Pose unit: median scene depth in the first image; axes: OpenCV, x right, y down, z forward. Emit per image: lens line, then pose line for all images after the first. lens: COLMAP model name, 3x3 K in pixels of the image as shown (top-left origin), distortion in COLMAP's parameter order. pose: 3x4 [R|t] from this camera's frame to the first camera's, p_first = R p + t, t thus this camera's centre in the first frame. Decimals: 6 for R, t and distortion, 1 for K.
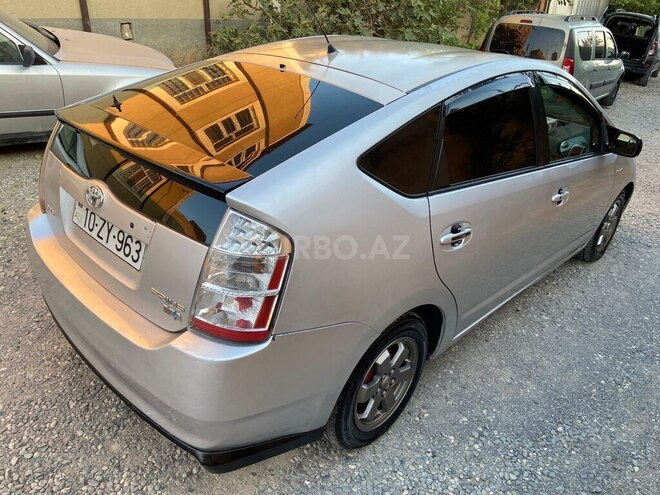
lens RADIAL K [[494.3, 0, 327.4], [0, 494.3, 252.1], [0, 0, 1]] dist [0.094729, -0.121080]
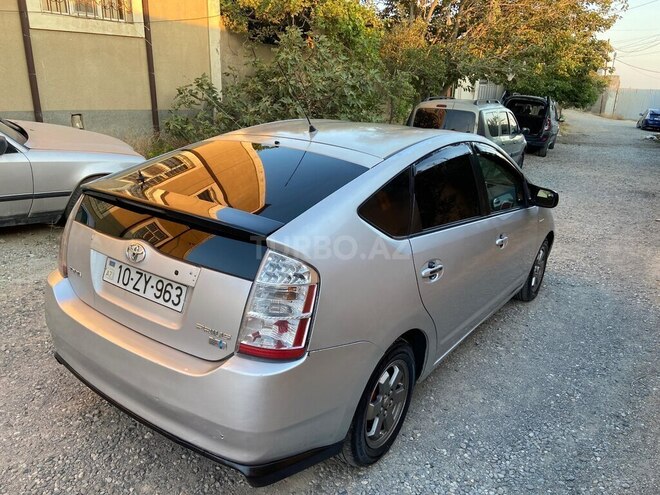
lens RADIAL K [[494.3, 0, 327.4], [0, 494.3, 252.1], [0, 0, 1]] dist [0.094729, -0.121080]
pose [[0.989386, -0.059662, 0.132502, -0.139966], [0.078990, 0.986159, -0.145776, 0.072909], [-0.121971, 0.154695, 0.980404, -0.154319]]
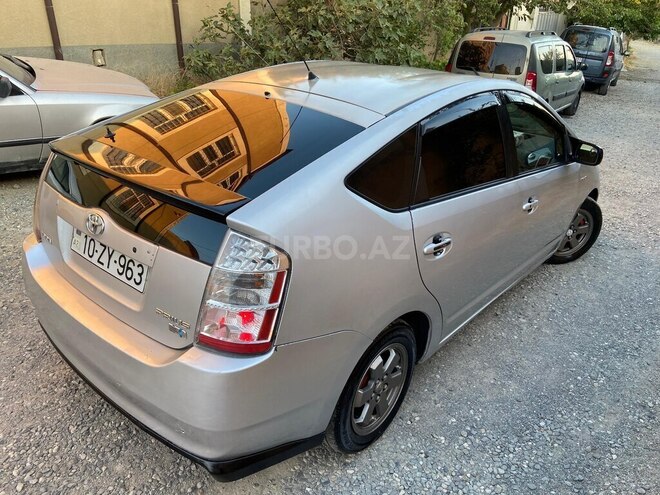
lens RADIAL K [[496.8, 0, 332.2], [0, 496.8, 254.8], [0, 0, 1]] dist [0.087671, -0.109684]
pose [[0.997539, -0.046495, 0.052471, -0.023290], [0.047895, 0.998520, -0.025751, 0.003137], [-0.051196, 0.028201, 0.998290, -0.057109]]
